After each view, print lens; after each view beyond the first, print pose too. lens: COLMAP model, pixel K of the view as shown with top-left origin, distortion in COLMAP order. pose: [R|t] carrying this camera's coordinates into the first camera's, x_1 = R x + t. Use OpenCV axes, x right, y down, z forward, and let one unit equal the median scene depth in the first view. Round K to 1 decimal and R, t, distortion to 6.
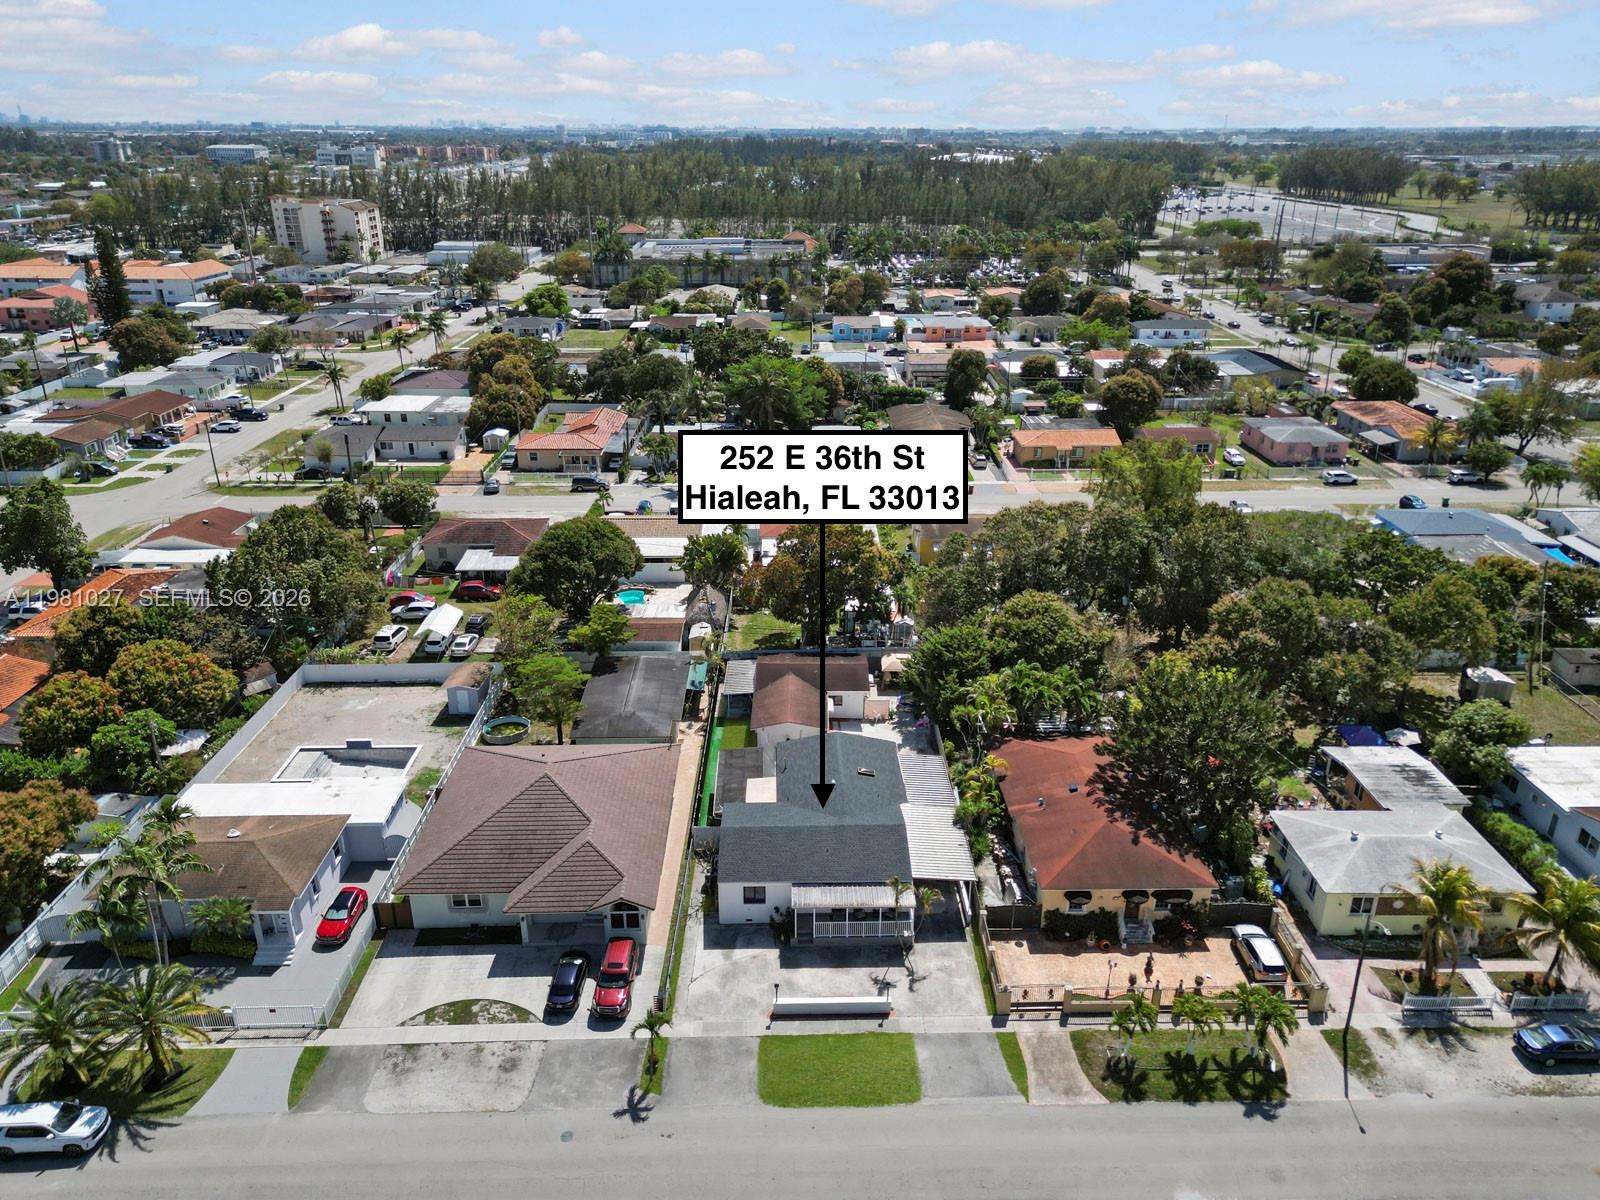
lens RADIAL K [[1123.4, 0, 804.6], [0, 1123.4, 589.5], [0, 0, 1]] dist [0.079731, -0.070149]
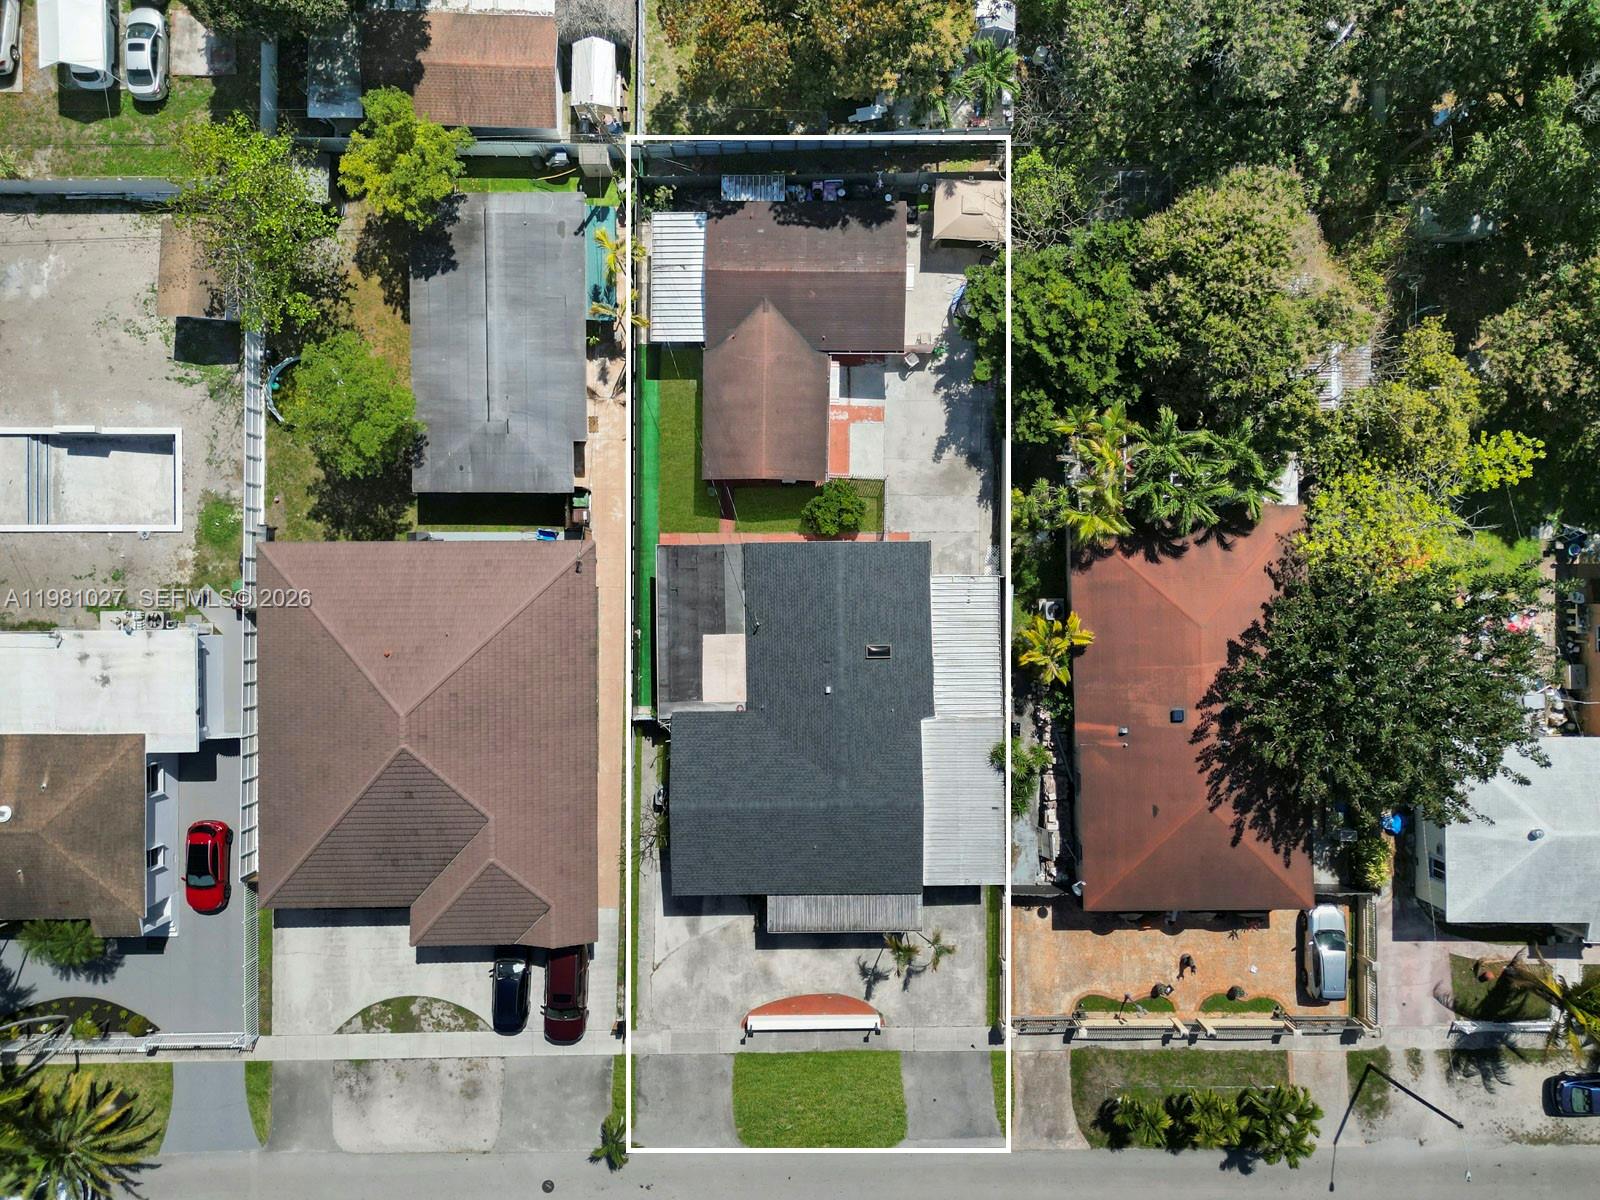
lens RADIAL K [[1123.4, 0, 804.6], [0, 1123.4, 589.5], [0, 0, 1]] dist [0.079731, -0.070149]
pose [[0.999918, 0.012721, -0.001405, 0.012569], [-0.003586, 0.383860, 0.923384, -0.530473], [0.012286, -0.923304, 0.383874, 0.872738]]
